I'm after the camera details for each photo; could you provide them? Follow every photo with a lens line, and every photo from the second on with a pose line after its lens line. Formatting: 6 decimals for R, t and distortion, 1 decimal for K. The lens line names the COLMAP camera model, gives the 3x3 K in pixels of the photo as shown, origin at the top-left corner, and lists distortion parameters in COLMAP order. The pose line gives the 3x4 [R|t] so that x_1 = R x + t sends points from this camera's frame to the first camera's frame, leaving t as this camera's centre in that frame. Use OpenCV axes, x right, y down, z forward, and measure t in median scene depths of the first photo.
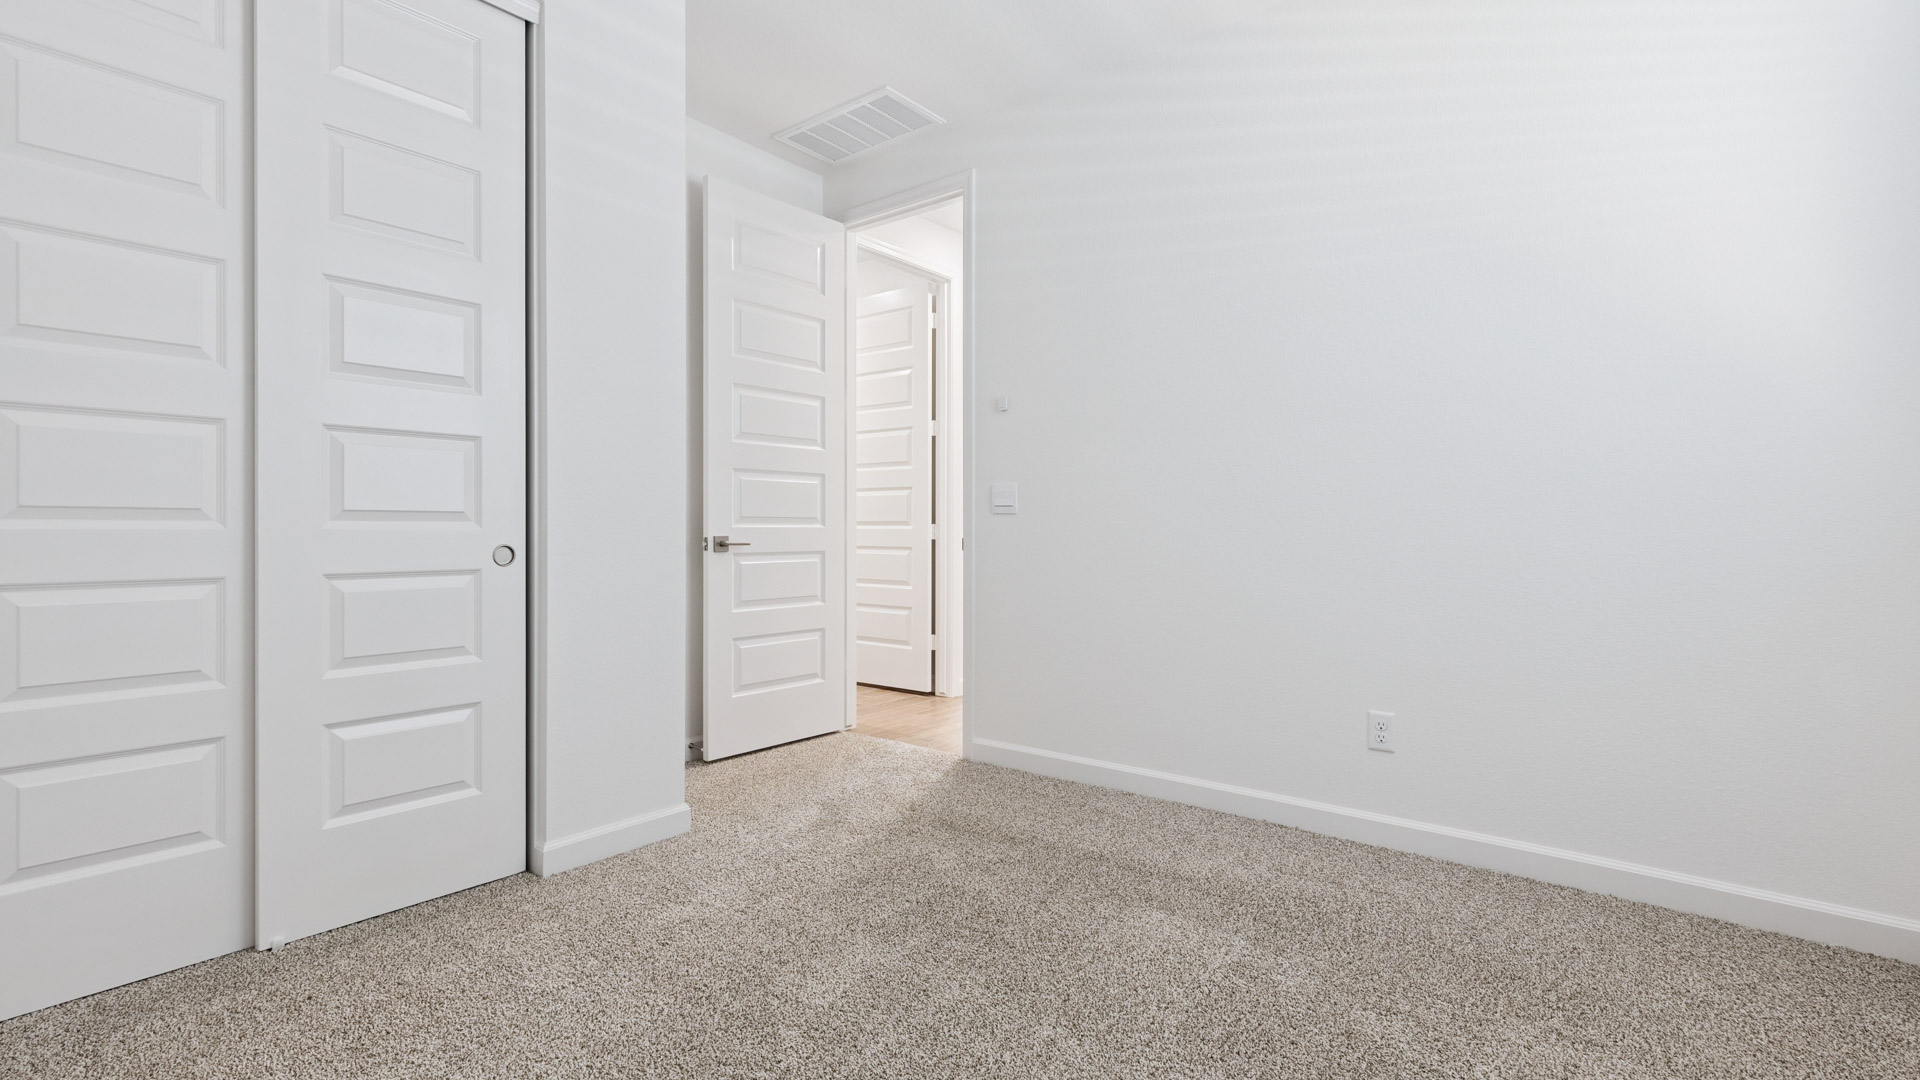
lens RADIAL K [[867.6, 0, 954.1], [0, 867.6, 537.8], [0, 0, 1]] dist [0.001320, 0.000468]
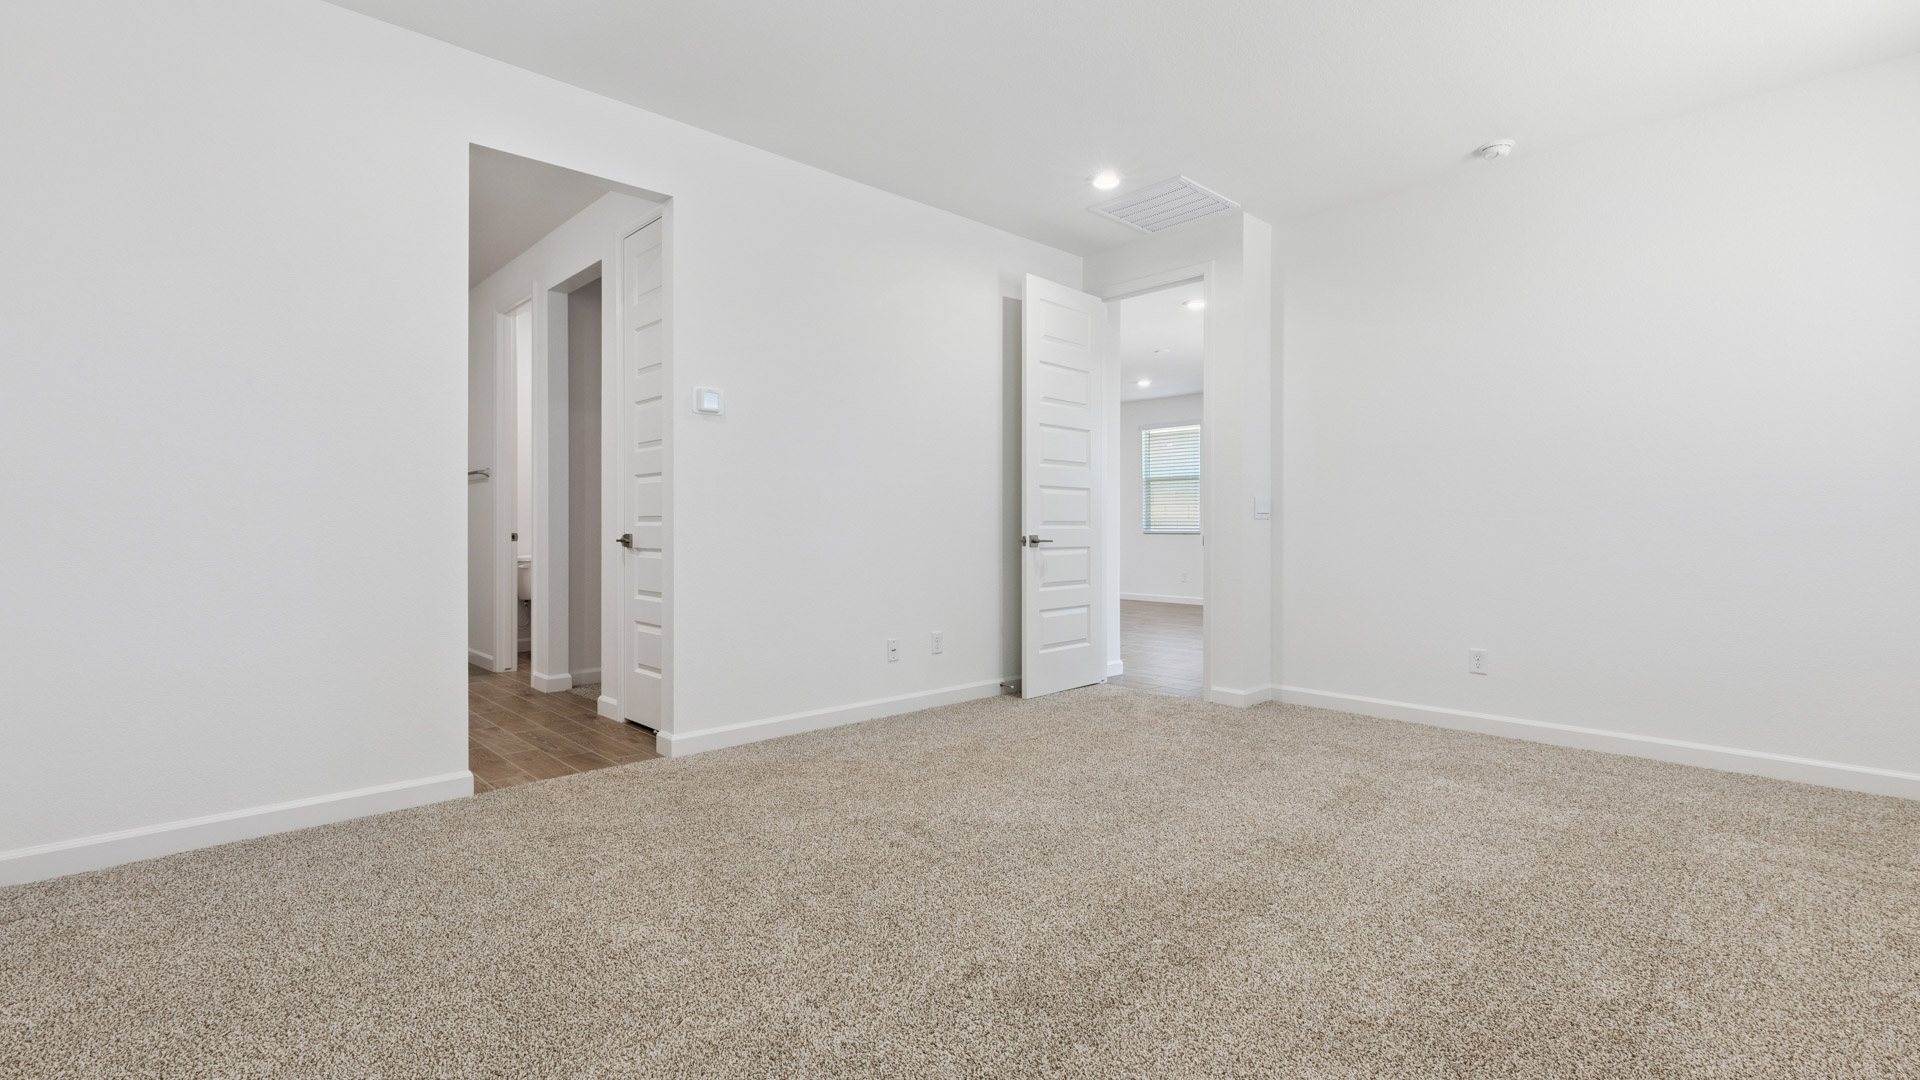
lens RADIAL K [[867.6, 0, 954.1], [0, 867.6, 537.8], [0, 0, 1]] dist [0.001320, 0.000468]
pose [[0.987132, -0.000577, -0.159907, -0.170966], [0.000097, 0.999995, -0.003010, 0.006394], [0.159908, 0.002956, 0.987128, -0.417201]]
